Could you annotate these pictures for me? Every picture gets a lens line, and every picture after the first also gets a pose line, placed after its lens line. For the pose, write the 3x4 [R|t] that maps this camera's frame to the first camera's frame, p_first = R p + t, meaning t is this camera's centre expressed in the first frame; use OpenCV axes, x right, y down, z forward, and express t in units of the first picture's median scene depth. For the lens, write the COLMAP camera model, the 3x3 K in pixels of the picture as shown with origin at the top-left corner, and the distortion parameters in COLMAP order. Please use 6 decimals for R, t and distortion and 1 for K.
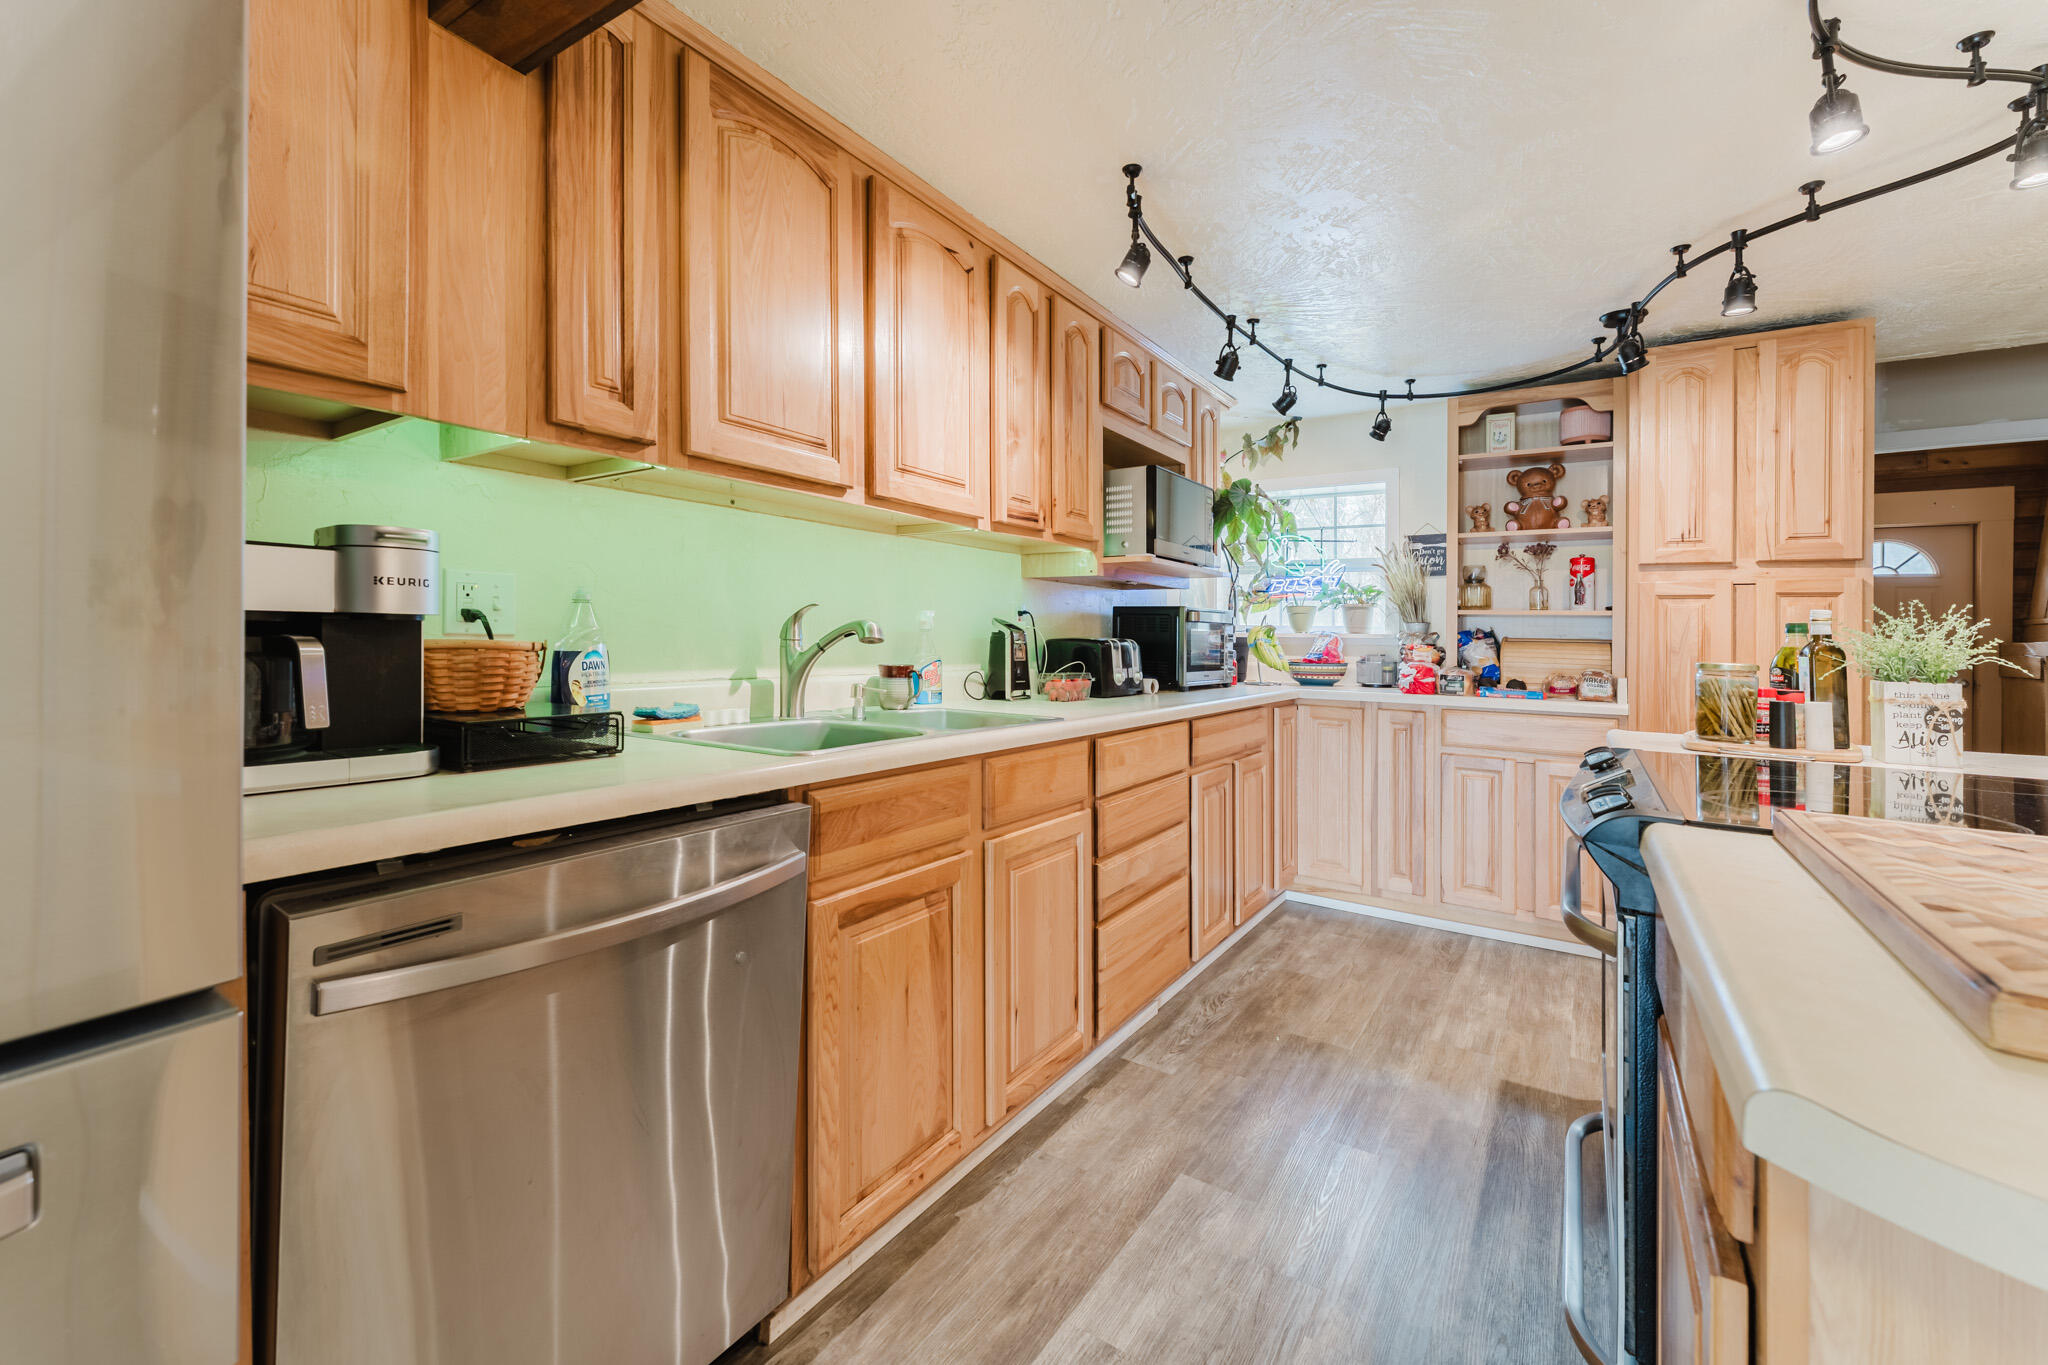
lens RADIAL K [[841.7, 0, 1010.9], [0, 841.7, 662.6], [0, 0, 1]] dist [-0.004683, 0.001900]
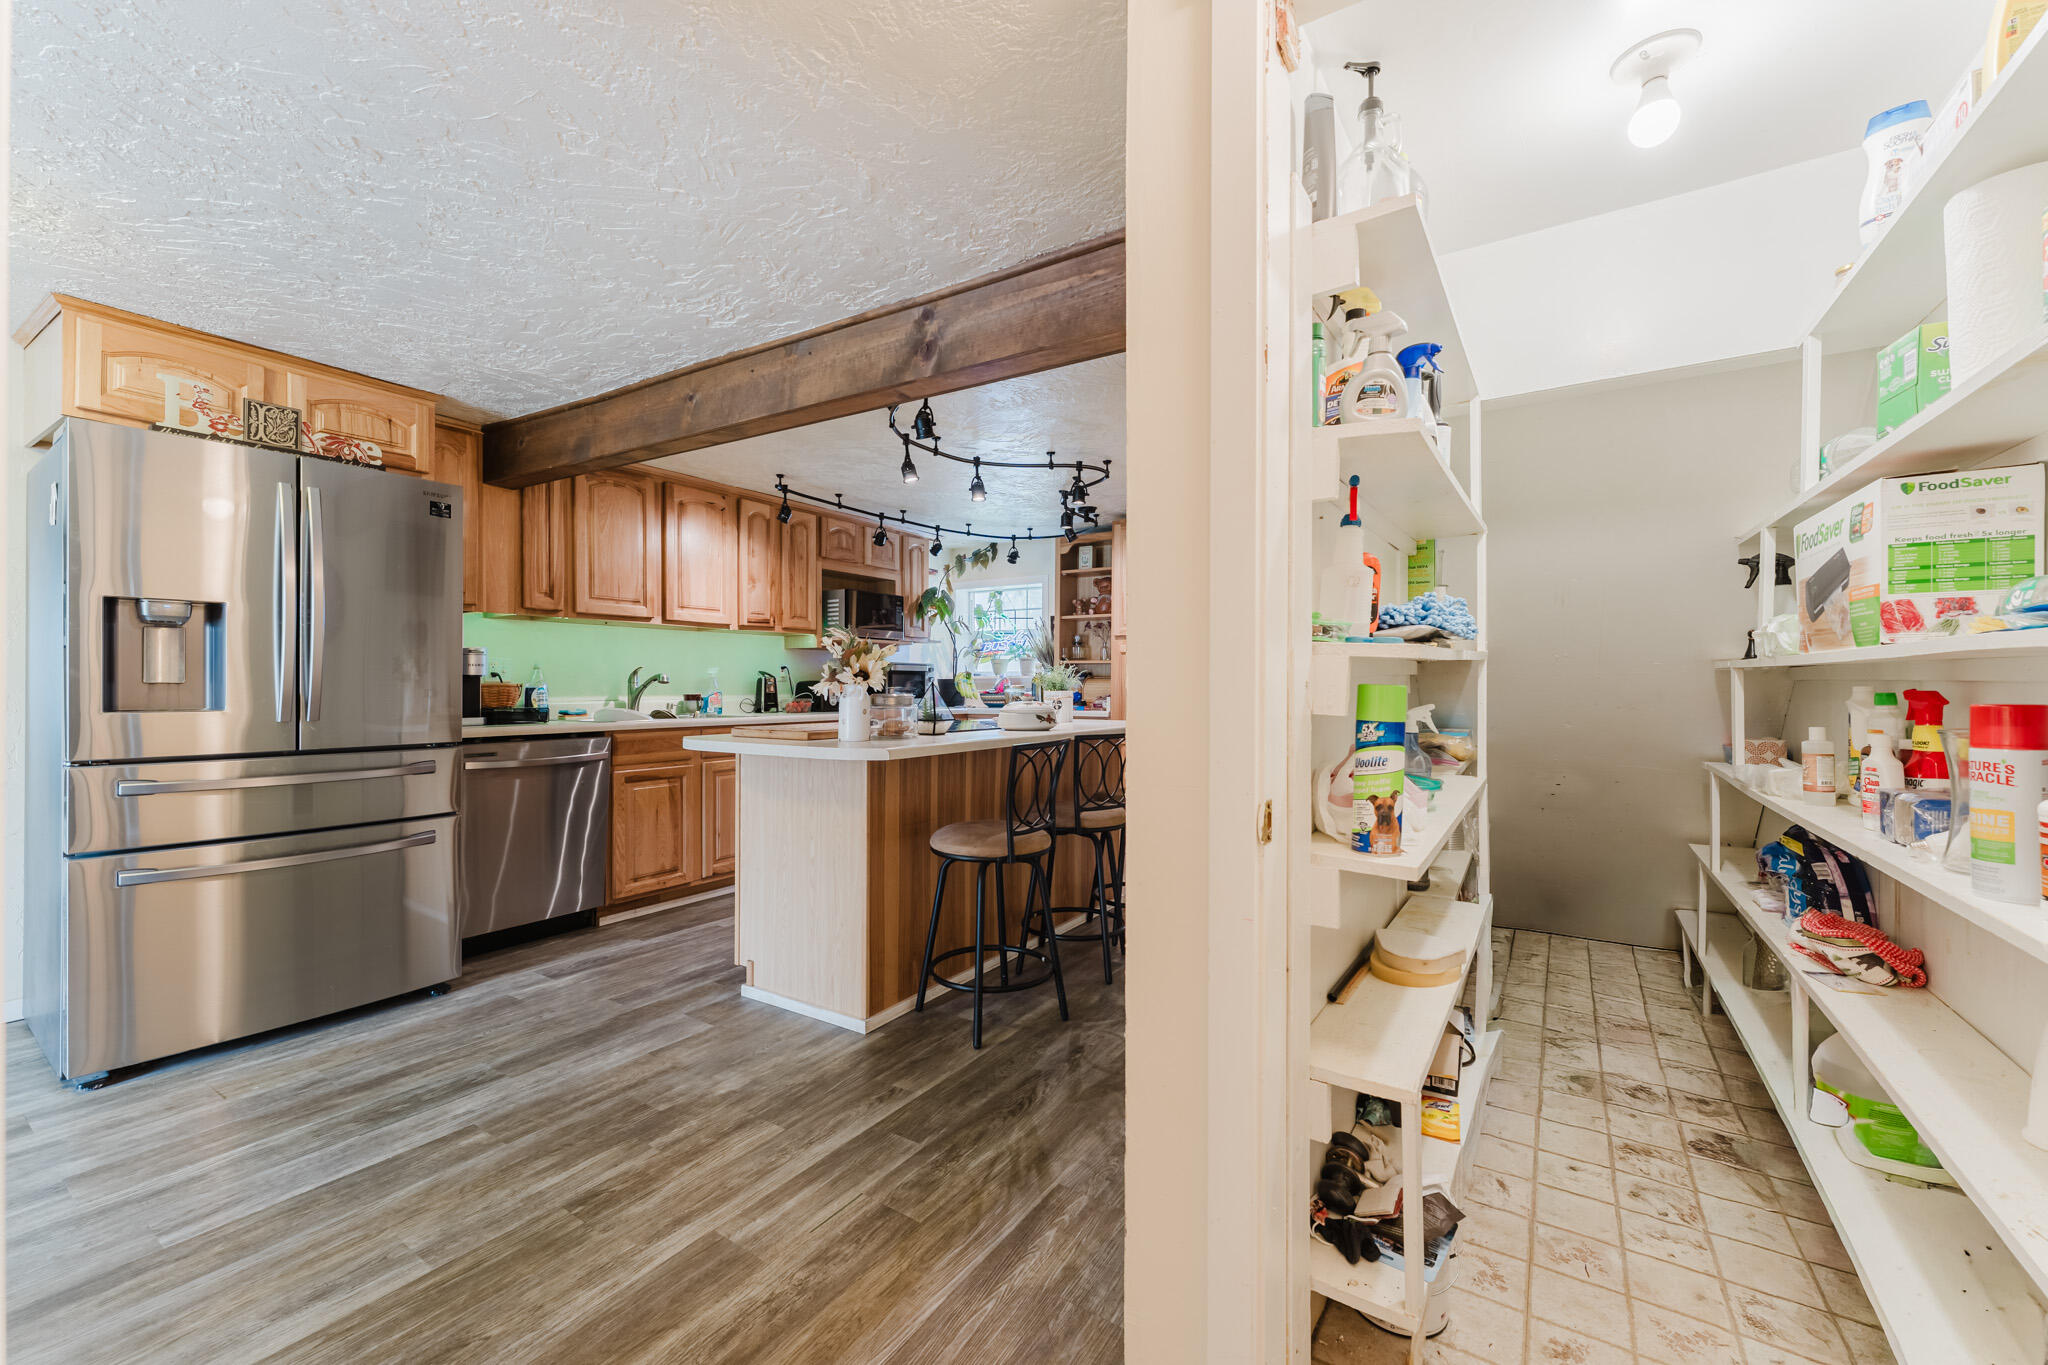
lens RADIAL K [[841.7, 0, 1007.2], [0, 841.7, 686.8], [0, 0, 1]] dist [-0.004683, 0.001900]
pose [[0.999865, -0.016349, -0.001304, 0.677617], [0.016307, 0.999482, -0.027735, 0.057378], [0.001757, 0.027710, 0.999614, -1.140374]]
